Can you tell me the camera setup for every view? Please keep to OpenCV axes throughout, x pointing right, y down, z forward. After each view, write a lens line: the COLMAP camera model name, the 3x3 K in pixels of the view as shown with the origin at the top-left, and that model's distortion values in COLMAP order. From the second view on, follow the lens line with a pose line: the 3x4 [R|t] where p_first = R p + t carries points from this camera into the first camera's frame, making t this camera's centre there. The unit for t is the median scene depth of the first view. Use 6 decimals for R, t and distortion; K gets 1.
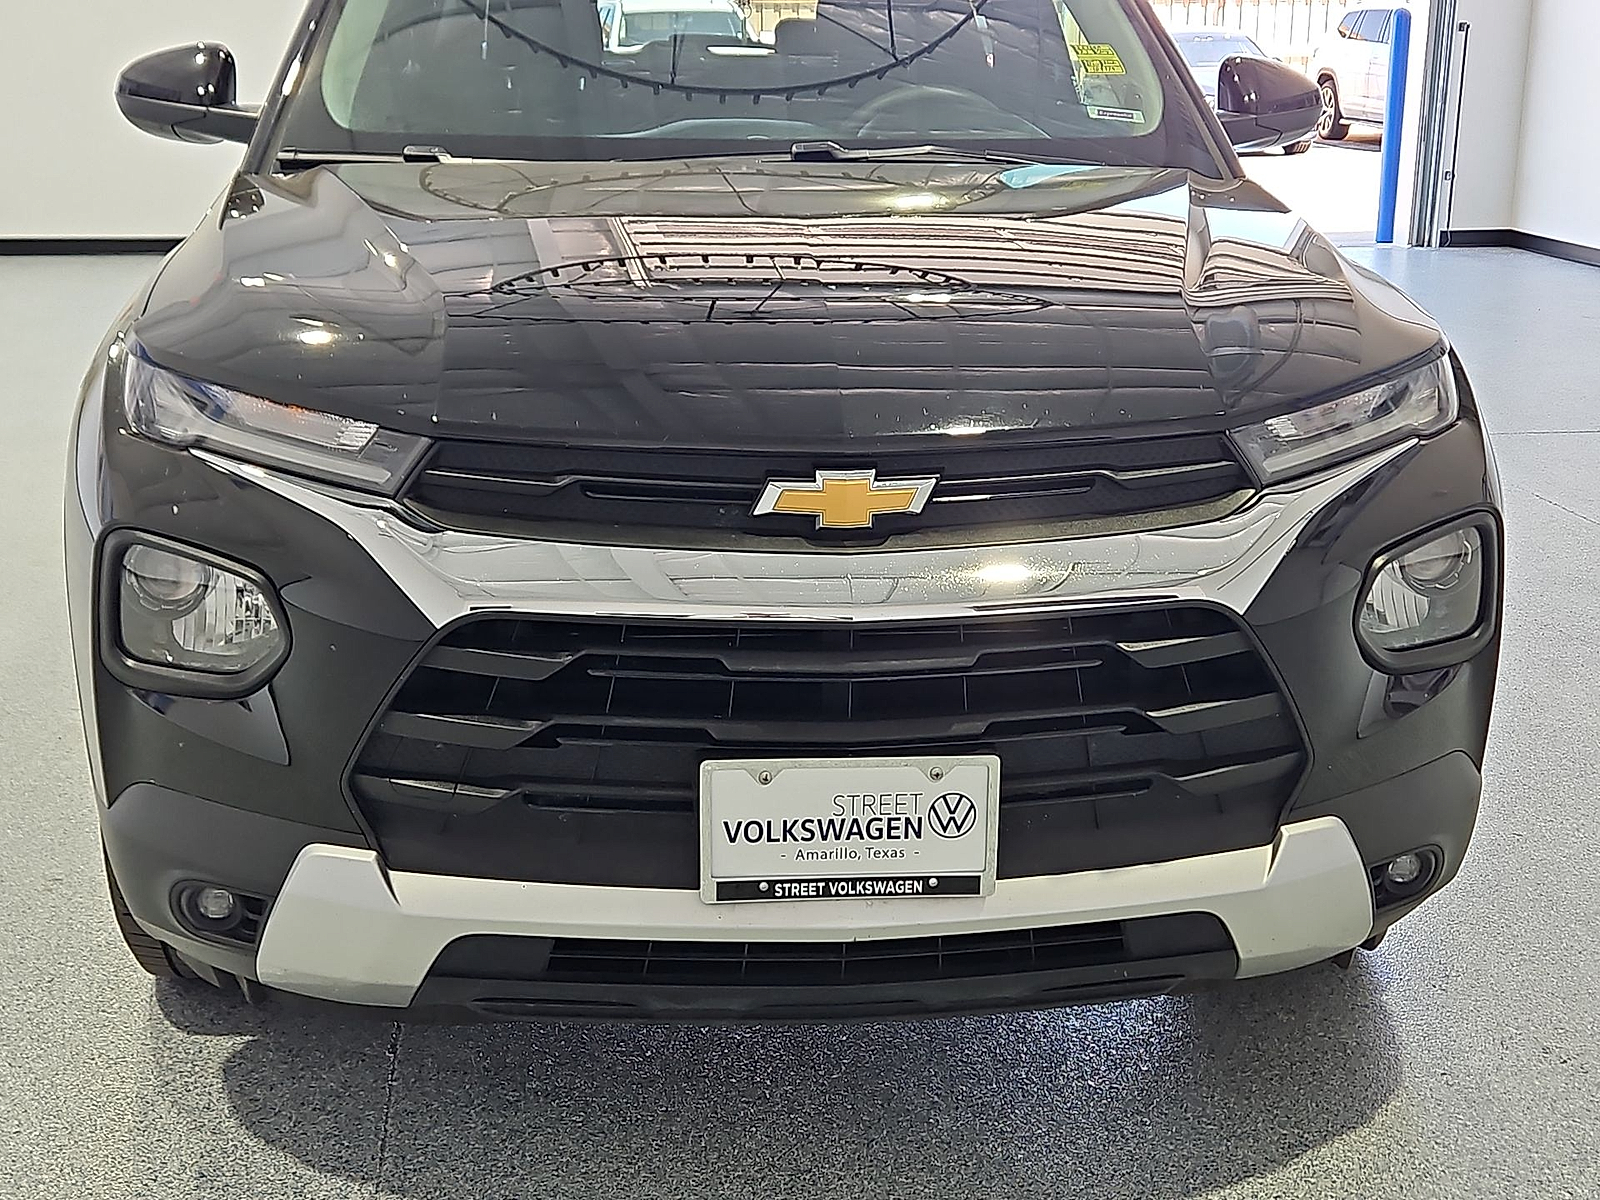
lens RADIAL K [[2173.7, 0, 802.3], [0, 2173.7, 567.4], [0, 0, 1]] dist [0.062697, 0.034057]
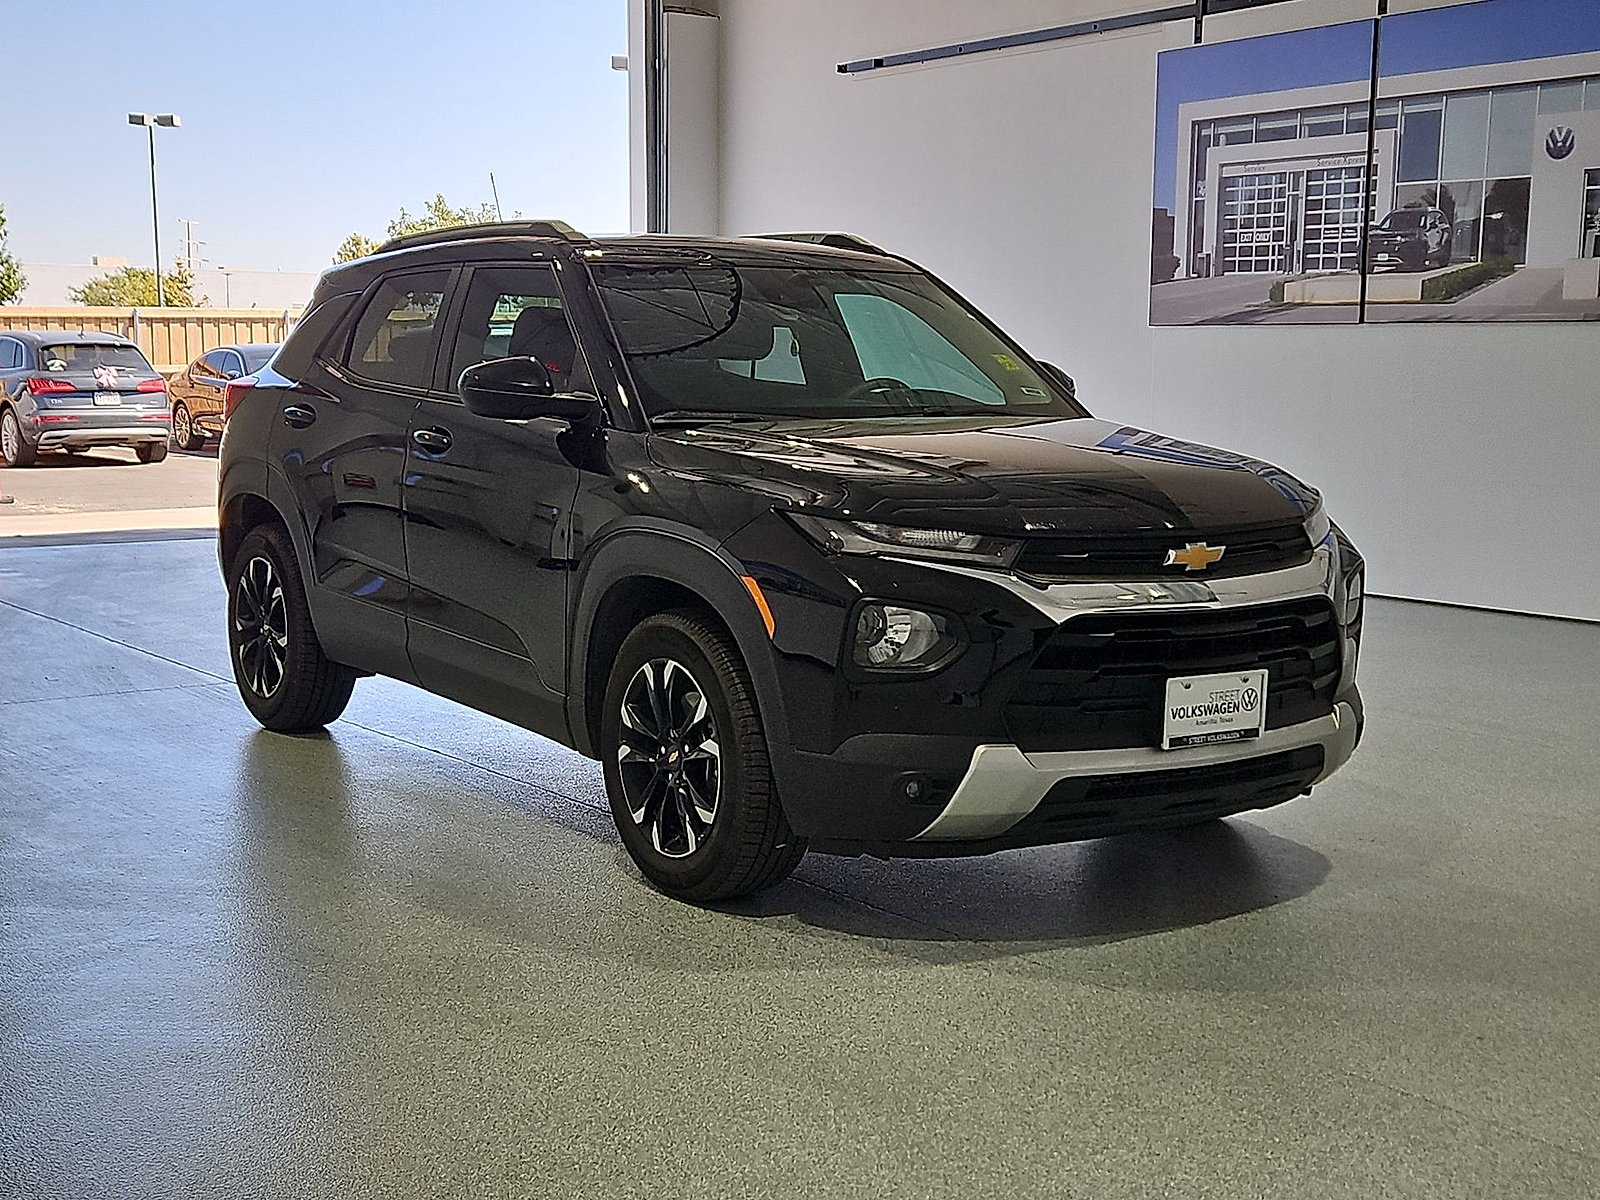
lens RADIAL K [[2109.0, 0, 800.0], [0, 2109.0, 600.0], [0, 0, 1]] dist [0.078467, 0.000107]
pose [[0.886353, -0.056974, 0.459491, -1.278232], [0.112670, 0.989110, -0.094695, 0.163675], [-0.449092, 0.135704, 0.883120, -0.664486]]
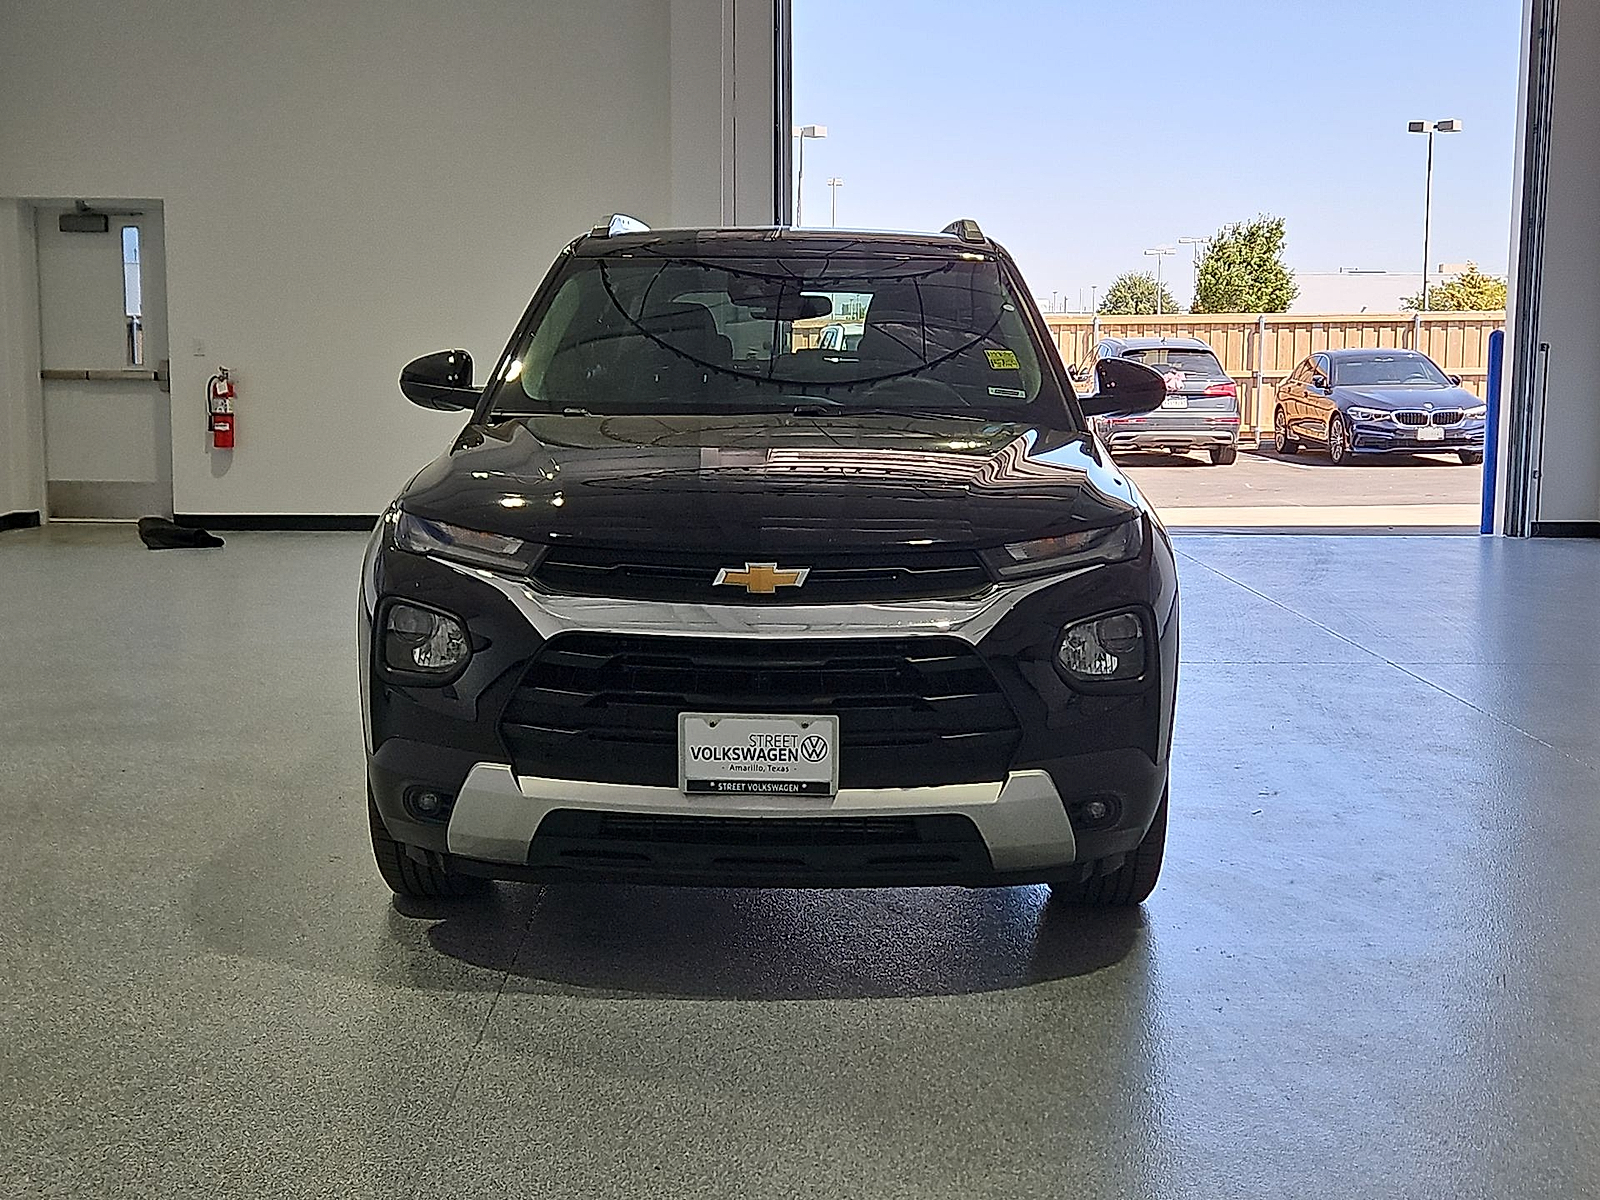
lens RADIAL K [[2109.0, 0, 800.0], [0, 2109.0, 600.0], [0, 0, 1]] dist [0.078467, 0.000107]
pose [[0.993690, 0.013802, -0.111306, 0.254003], [-0.027590, 0.991985, -0.123307, 0.209156], [0.108712, 0.125600, 0.986107, -0.789392]]
